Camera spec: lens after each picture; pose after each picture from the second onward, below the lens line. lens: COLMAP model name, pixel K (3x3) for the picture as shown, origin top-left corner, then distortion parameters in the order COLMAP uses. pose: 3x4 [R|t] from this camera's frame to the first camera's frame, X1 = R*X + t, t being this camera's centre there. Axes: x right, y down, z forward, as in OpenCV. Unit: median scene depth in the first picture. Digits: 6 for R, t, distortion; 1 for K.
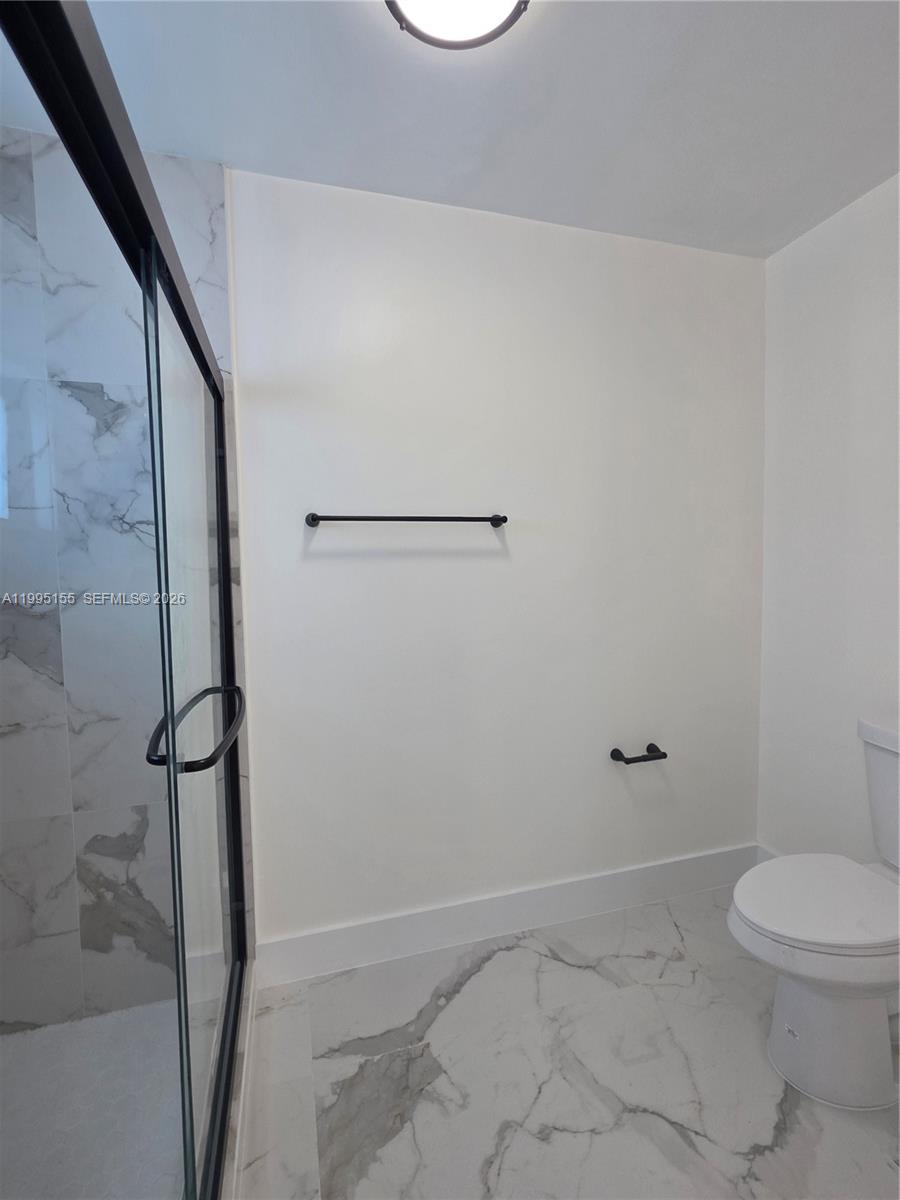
lens RADIAL K [[569.9, 0, 448.1], [0, 569.9, 592.4], [0, 0, 1]] dist [-0.001462, 0.001279]
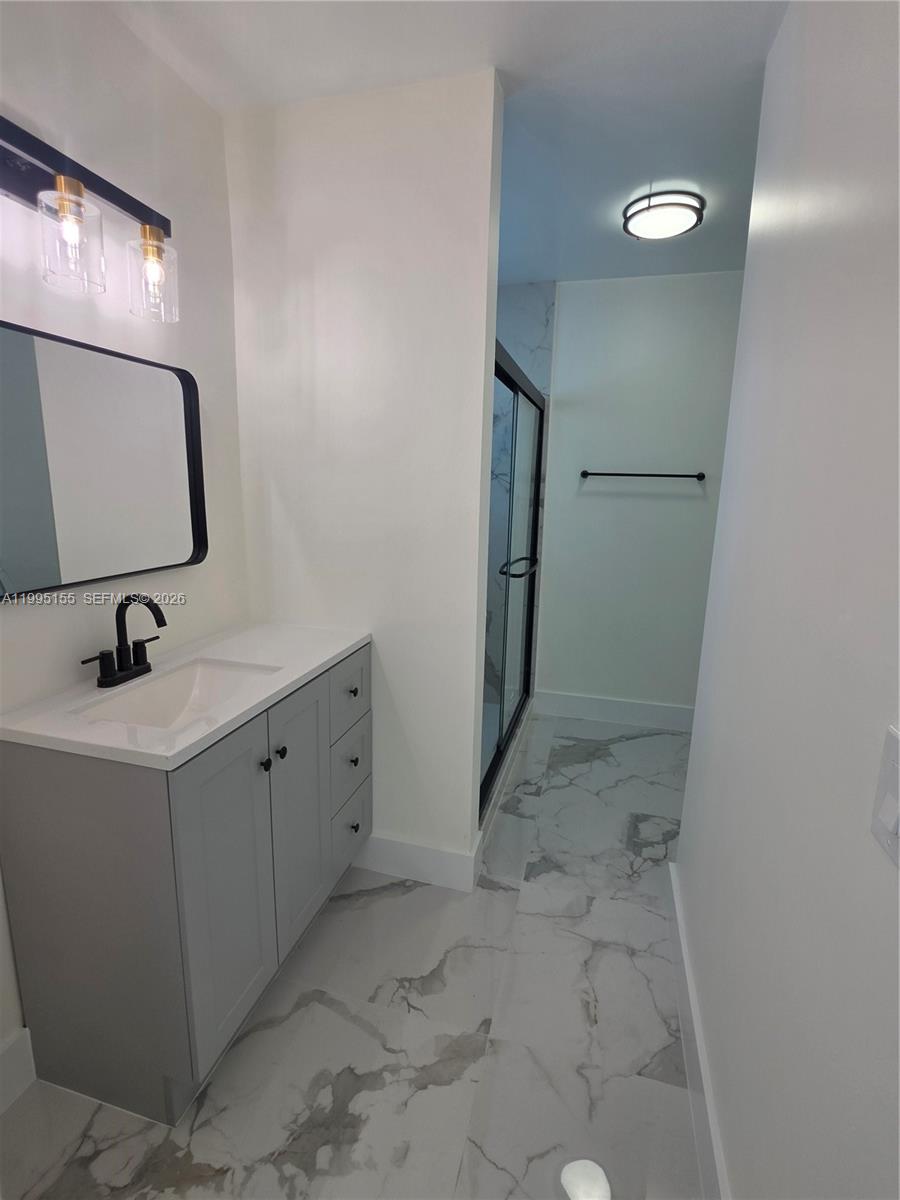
lens RADIAL K [[569.9, 0, 452.7], [0, 569.9, 596.9], [0, 0, 1]] dist [-0.001462, 0.001279]
pose [[0.856183, 0.140184, -0.497291, 0.405716], [-0.070693, 0.985221, 0.156018, 0.005862], [0.511813, -0.098425, 0.853440, -0.907053]]
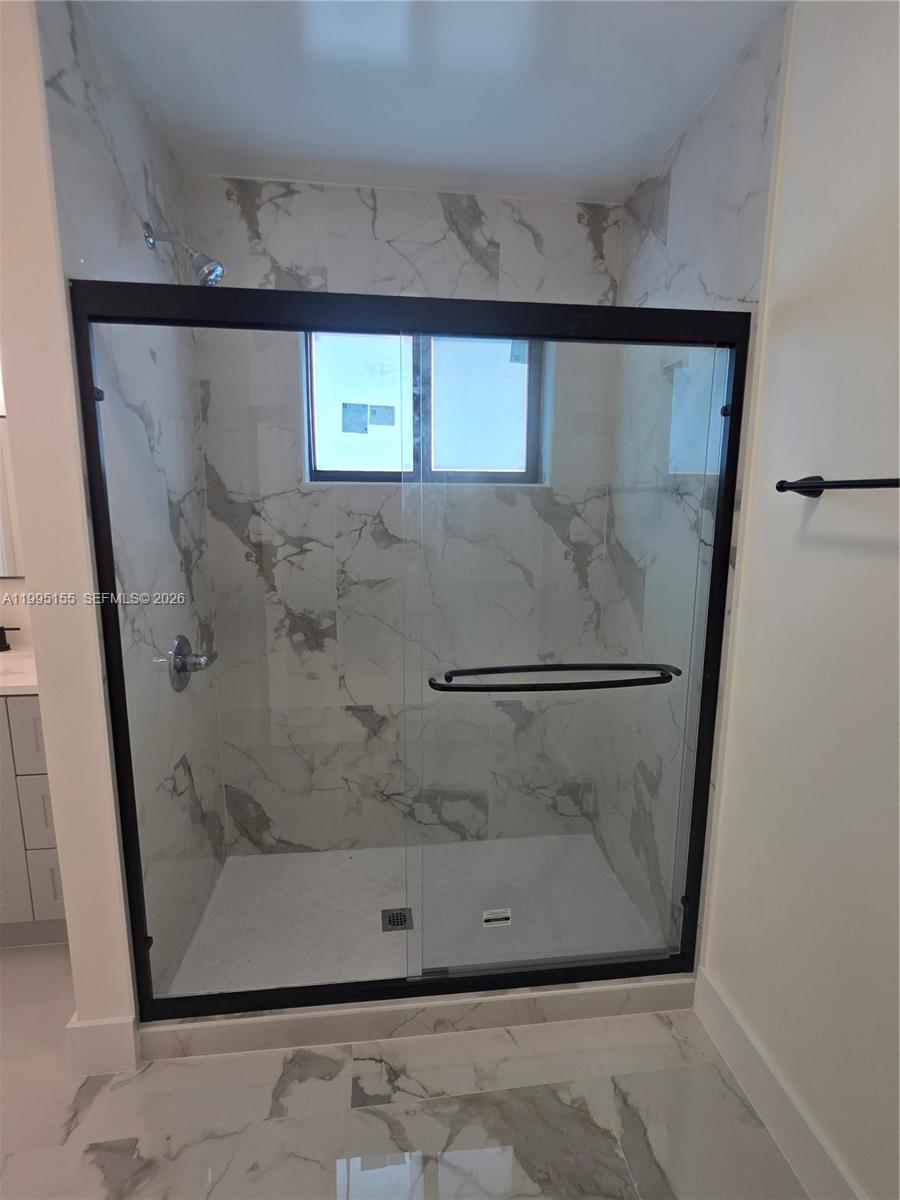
lens RADIAL K [[569.9, 0, 459.3], [0, 569.9, 597.3], [0, 0, 1]] dist [-0.001462, 0.001279]
pose [[-0.157095, 0.177475, -0.971506, 0.551766], [-0.067086, 0.979530, 0.189789, -0.109599], [0.985302, 0.094989, -0.141973, 0.781932]]
